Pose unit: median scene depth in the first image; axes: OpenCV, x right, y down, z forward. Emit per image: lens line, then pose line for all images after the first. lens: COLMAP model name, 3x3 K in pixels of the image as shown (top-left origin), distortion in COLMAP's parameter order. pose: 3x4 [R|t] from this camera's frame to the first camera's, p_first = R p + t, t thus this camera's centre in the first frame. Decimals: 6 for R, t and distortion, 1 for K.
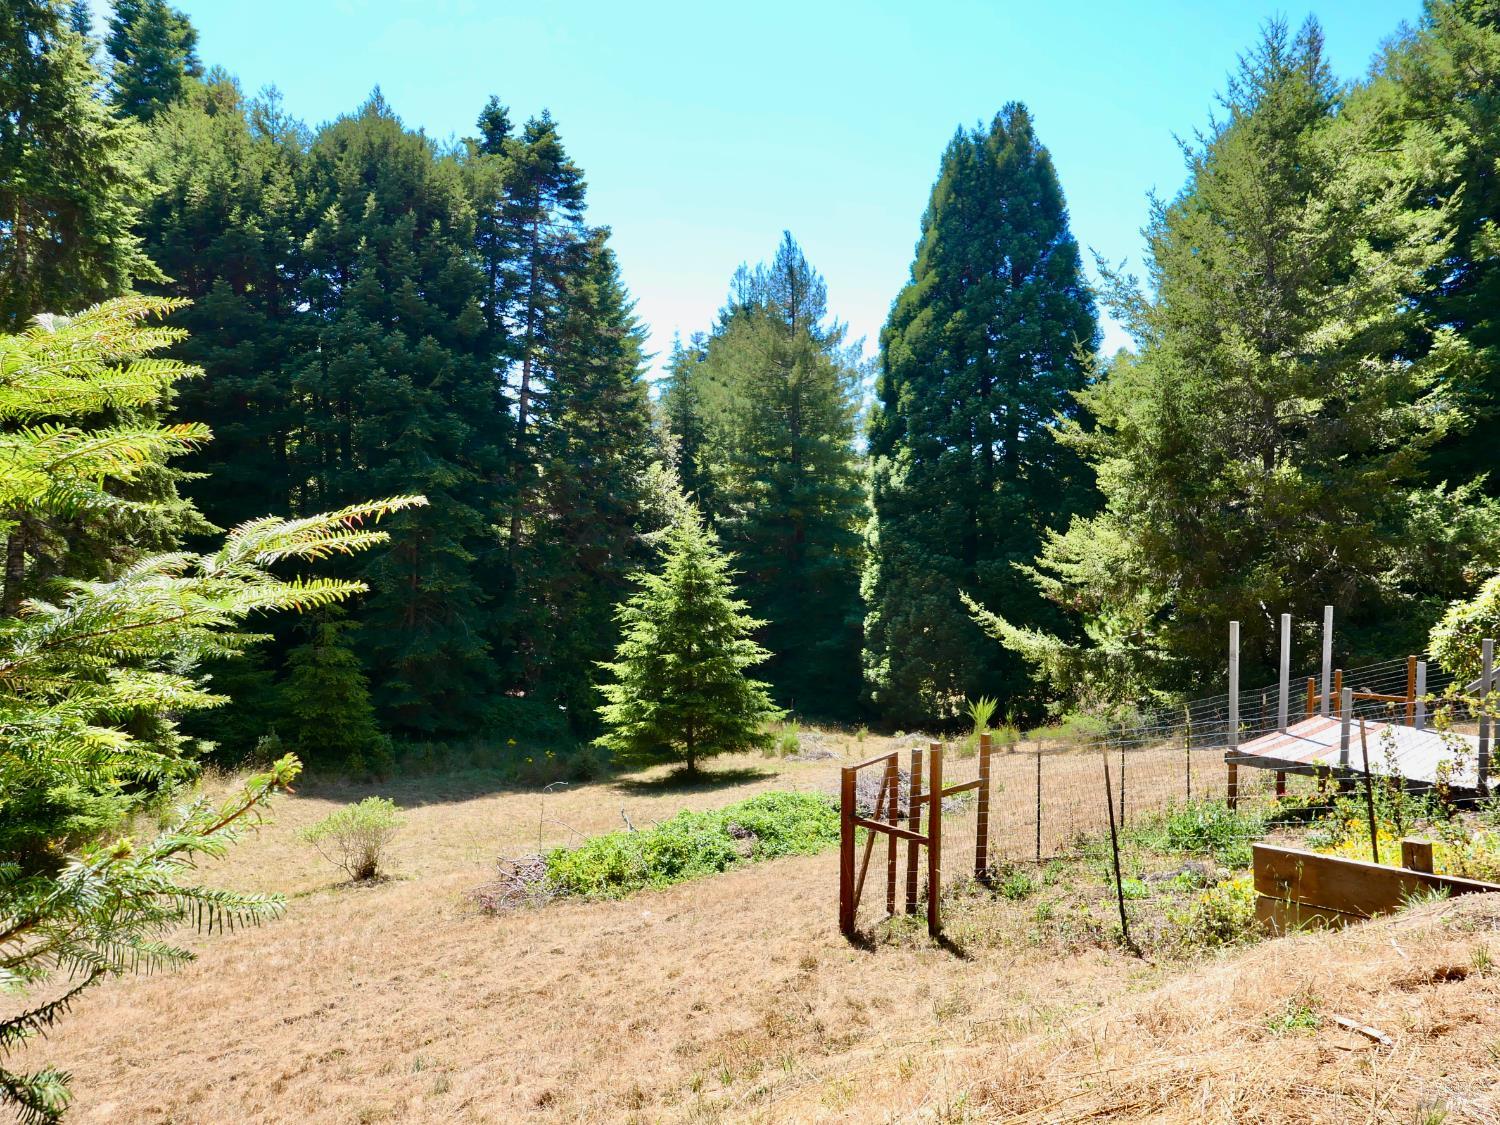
lens RADIAL K [[1088.3, 0, 750.0], [0, 1088.3, 562.5], [0, 0, 1]] dist [-0.024681, 0.014002]
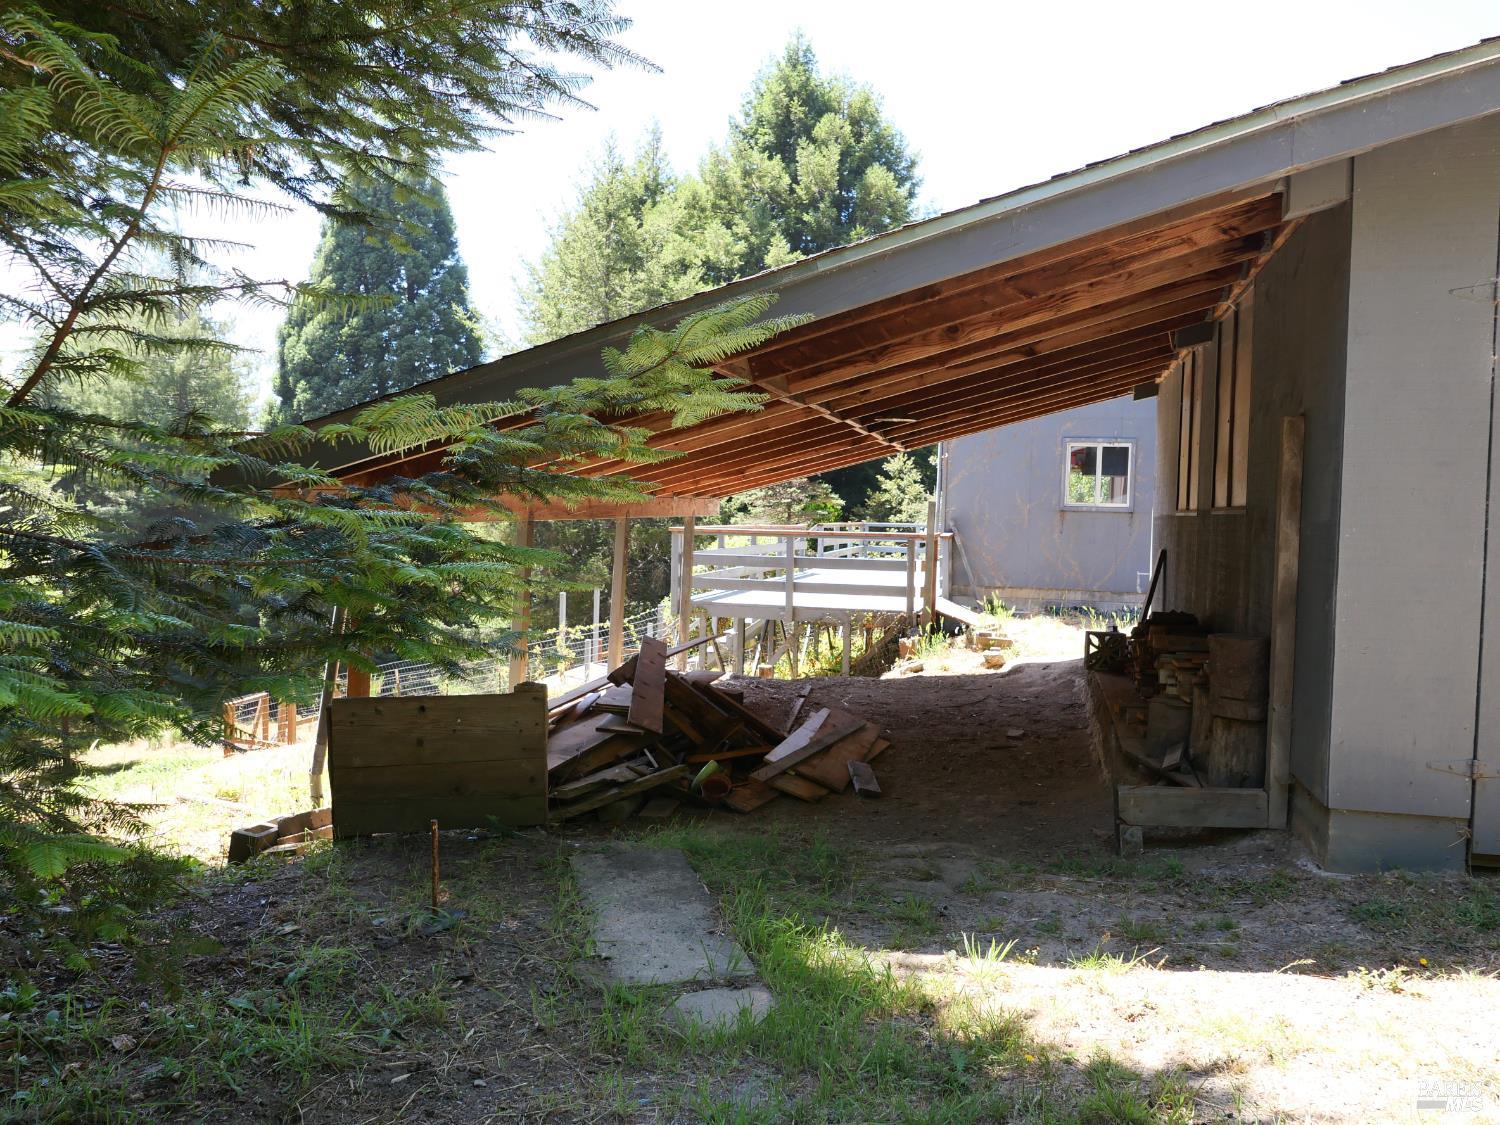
lens RADIAL K [[1088.3, 0, 750.0], [0, 1088.3, 562.5], [0, 0, 1]] dist [-0.024681, 0.014002]
pose [[0.865961, -0.004032, 0.500094, -0.004435], [-0.000309, 0.999963, 0.008598, -0.001309], [-0.500111, -0.007600, 0.865928, -0.113574]]
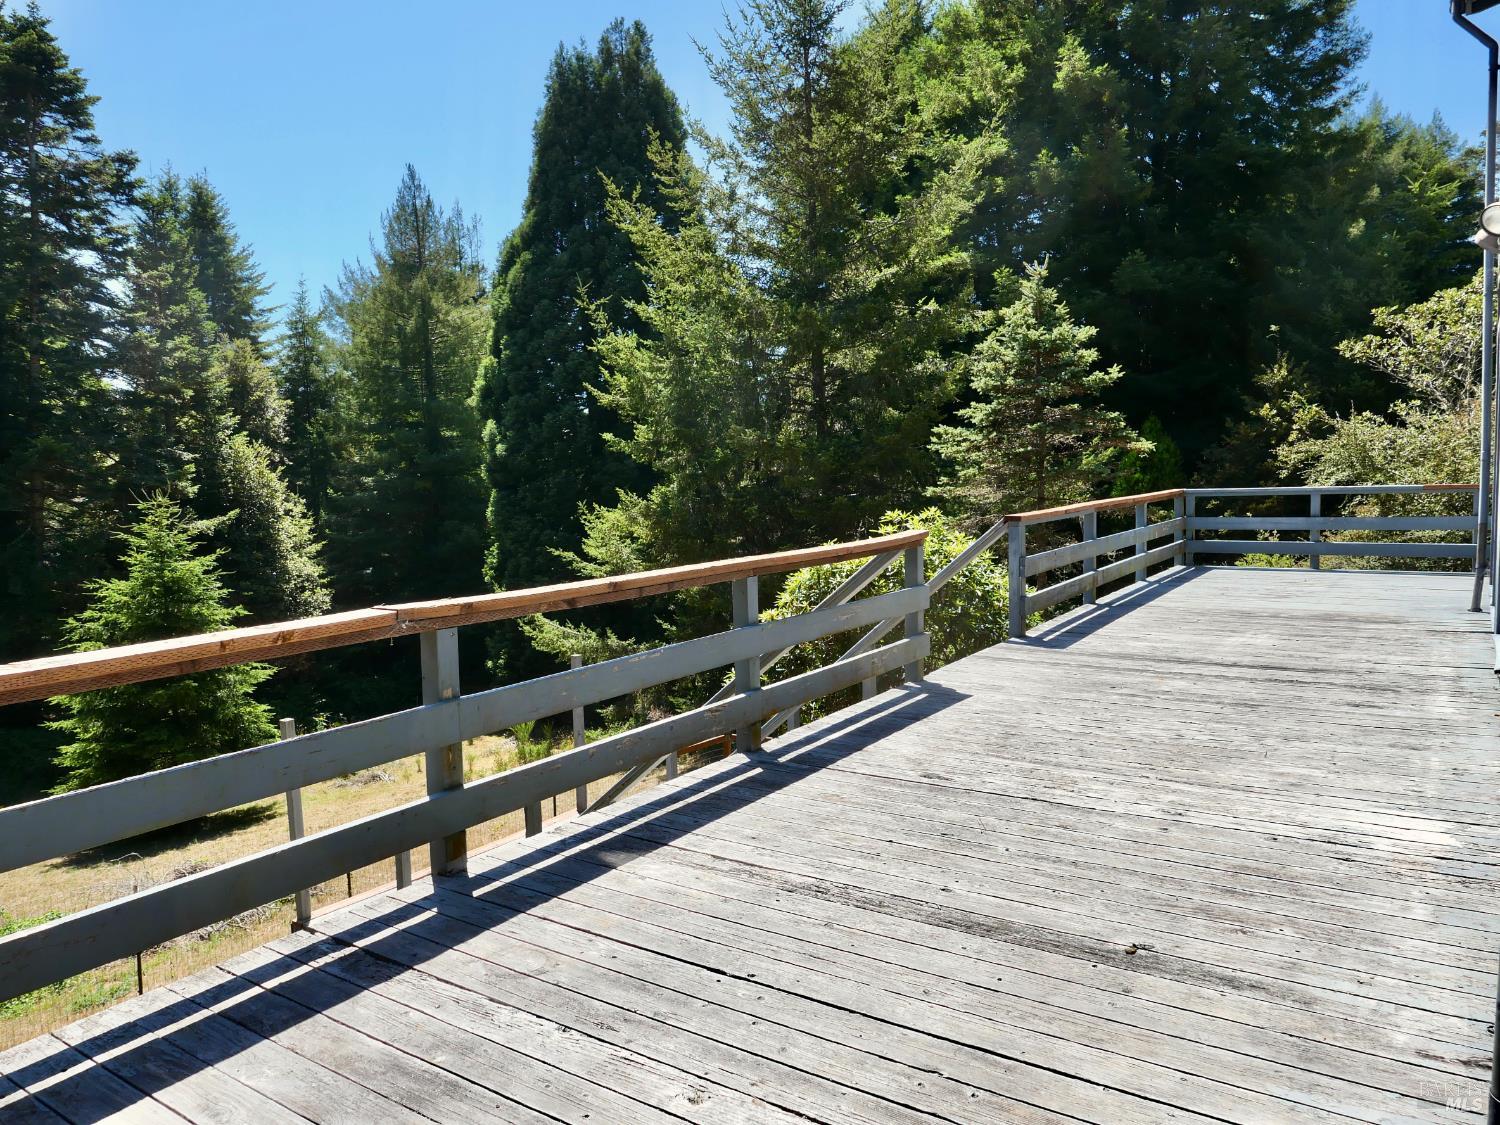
lens RADIAL K [[1088.3, 0, 750.0], [0, 1088.3, 562.5], [0, 0, 1]] dist [-0.024681, 0.014002]
pose [[0.981258, -0.048141, 0.186586, 0.165551], [0.040463, 0.998179, 0.044746, -0.014066], [-0.188401, -0.036358, 0.981419, 0.092523]]
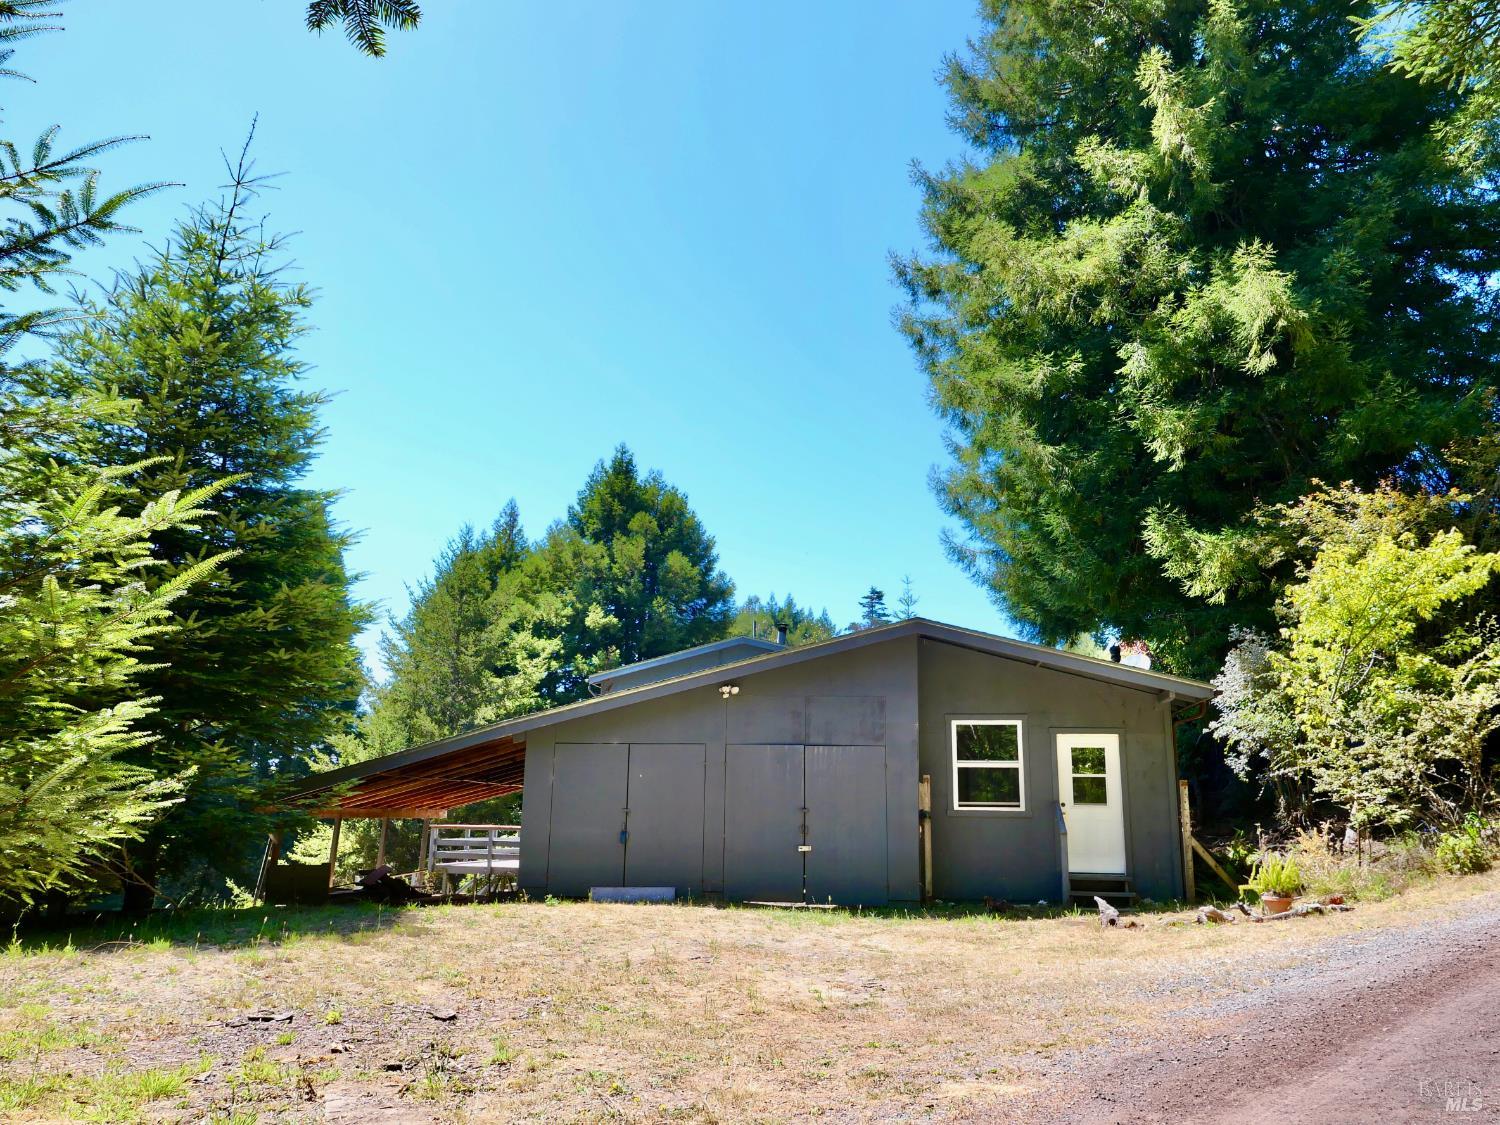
lens RADIAL K [[1088.3, 0, 750.0], [0, 1088.3, 562.5], [0, 0, 1]] dist [-0.024681, 0.014002]
pose [[0.812792, 0.149930, 0.562930, -0.066310], [0.008806, 0.963042, -0.269209, 0.010989], [-0.582487, 0.223768, 0.781432, -0.366488]]
